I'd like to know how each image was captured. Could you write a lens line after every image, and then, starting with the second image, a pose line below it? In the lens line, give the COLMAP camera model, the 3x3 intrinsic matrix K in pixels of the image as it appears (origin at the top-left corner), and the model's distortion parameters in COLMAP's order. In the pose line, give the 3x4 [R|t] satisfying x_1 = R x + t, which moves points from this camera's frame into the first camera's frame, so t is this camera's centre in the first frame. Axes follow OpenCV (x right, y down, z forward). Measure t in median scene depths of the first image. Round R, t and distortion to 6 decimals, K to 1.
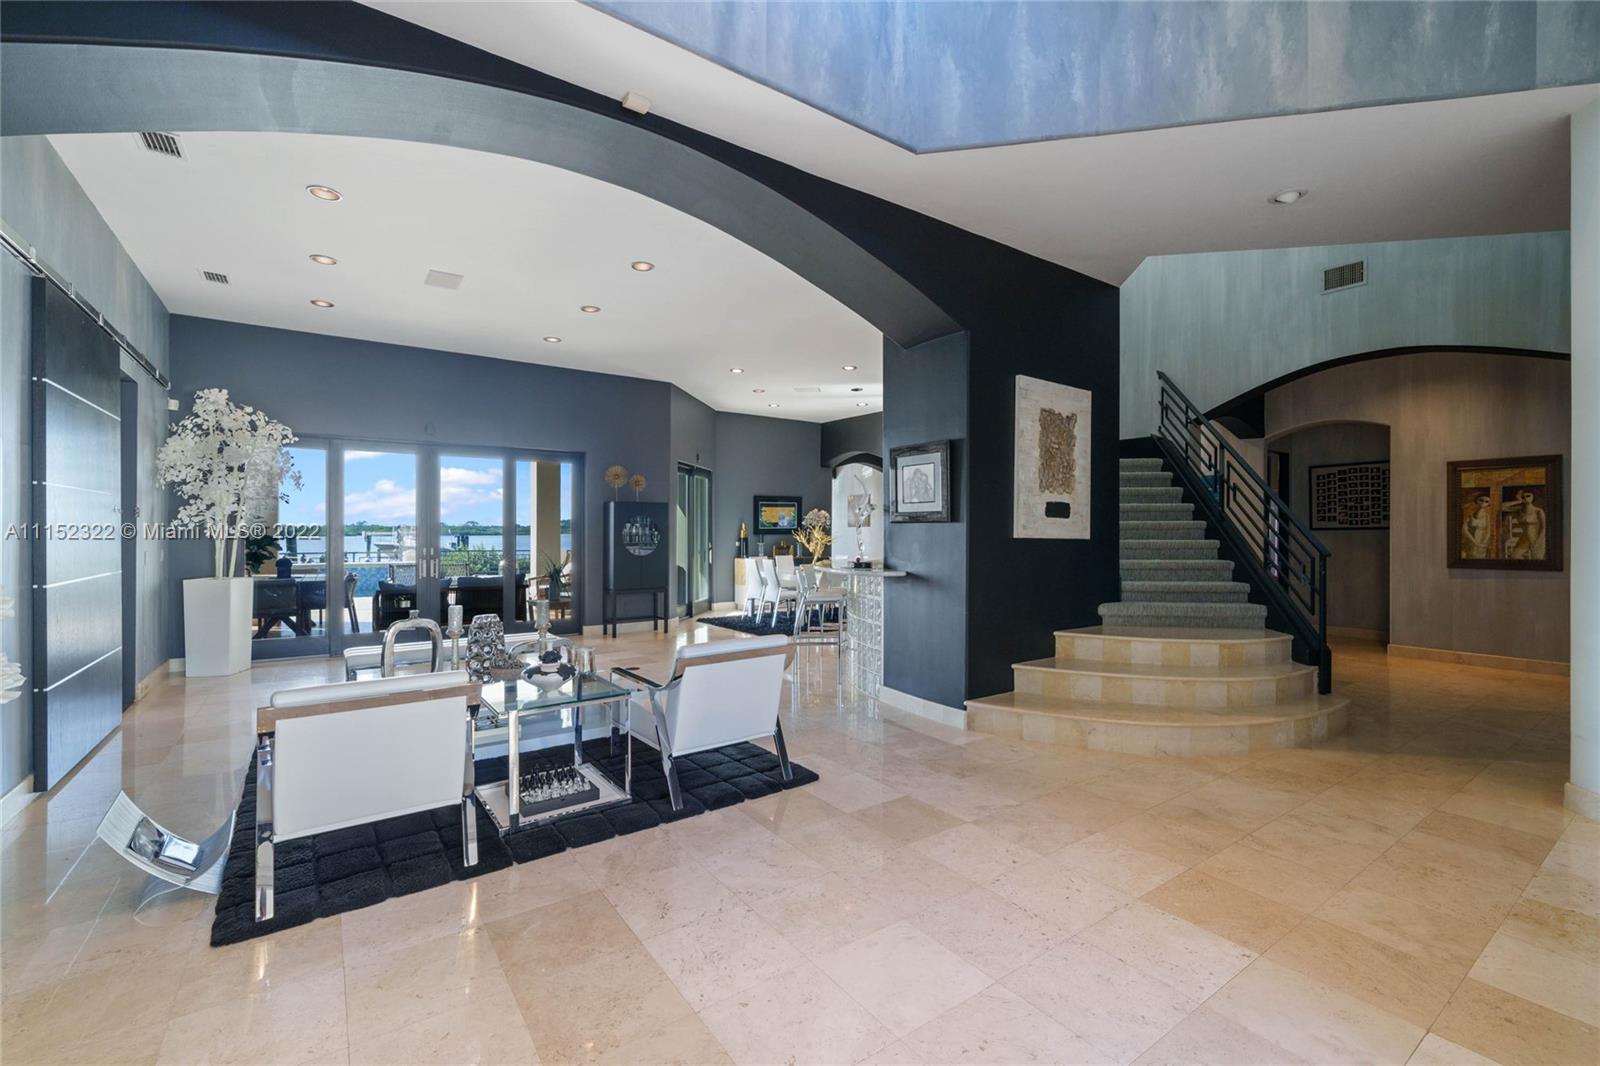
lens RADIAL K [[679.2, 0, 798.6], [0, 679.2, 535.2], [0, 0, 1]] dist [0.002984, -0.000269]
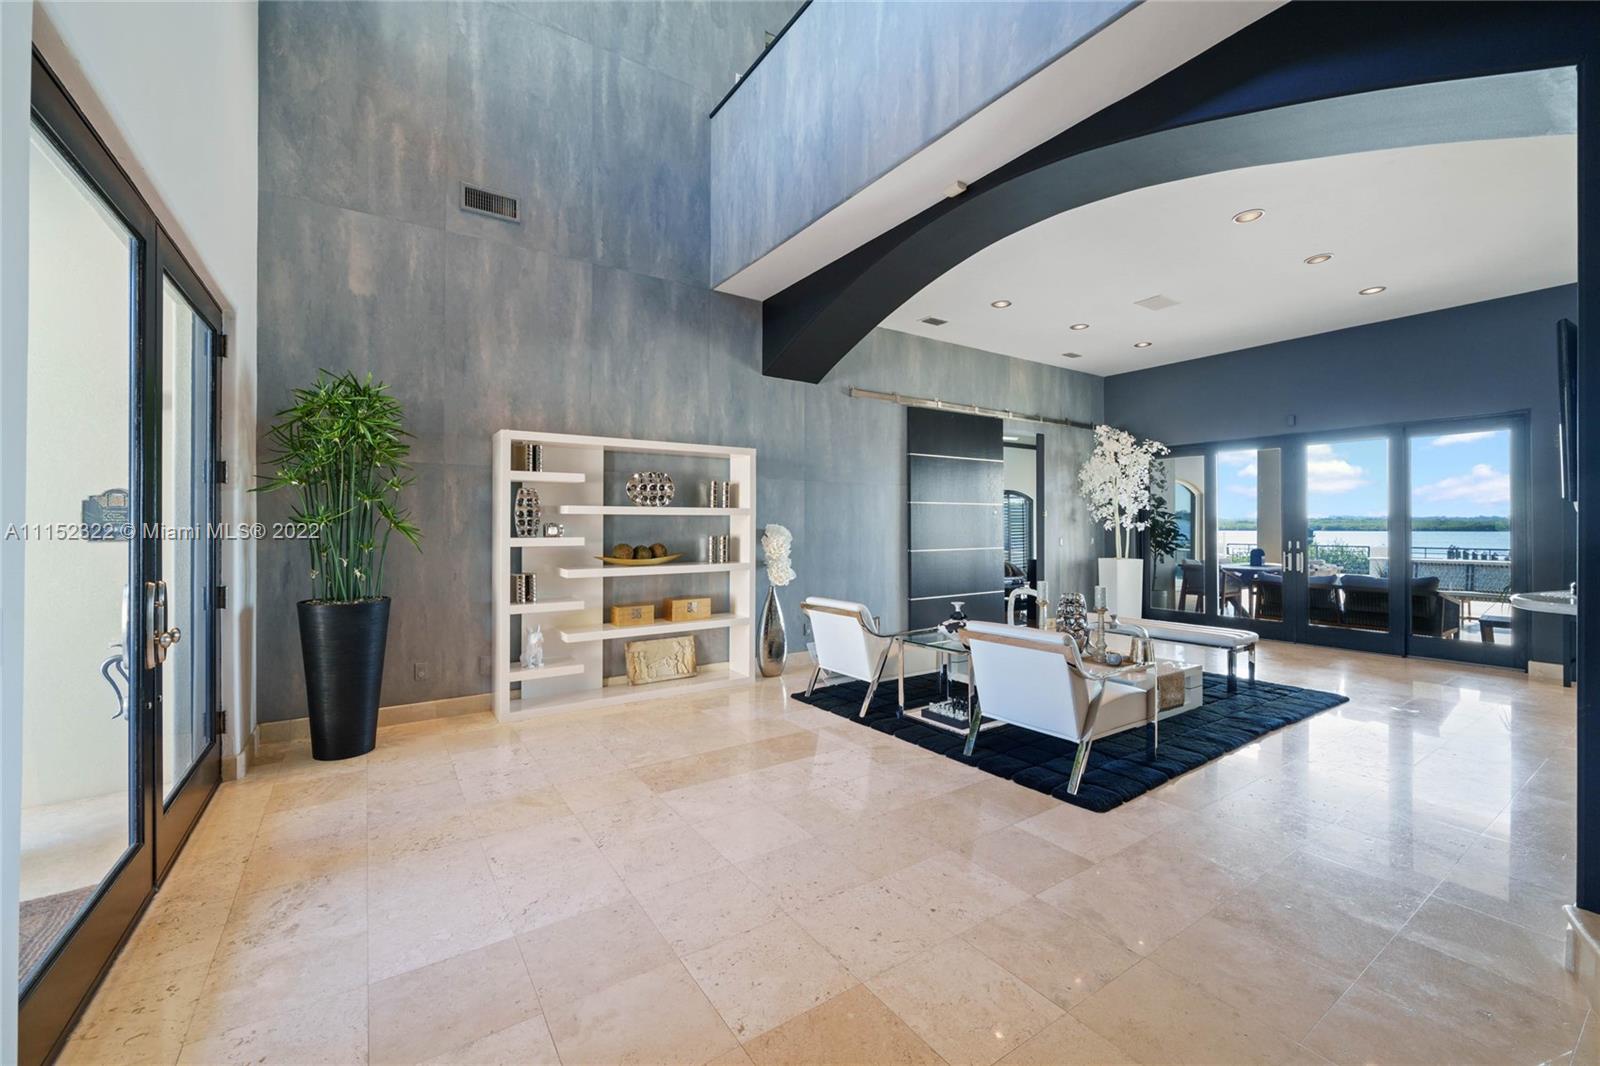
lens RADIAL K [[653.2, 0, 800.8], [0, 653.2, 524.7], [0, 0, 1]] dist [0.001215, -0.001133]
pose [[-0.026839, -0.002809, -0.999636, 0.797963], [-0.005086, 0.999983, -0.002674, 0.001145], [0.999627, 0.005012, -0.026853, 0.597483]]
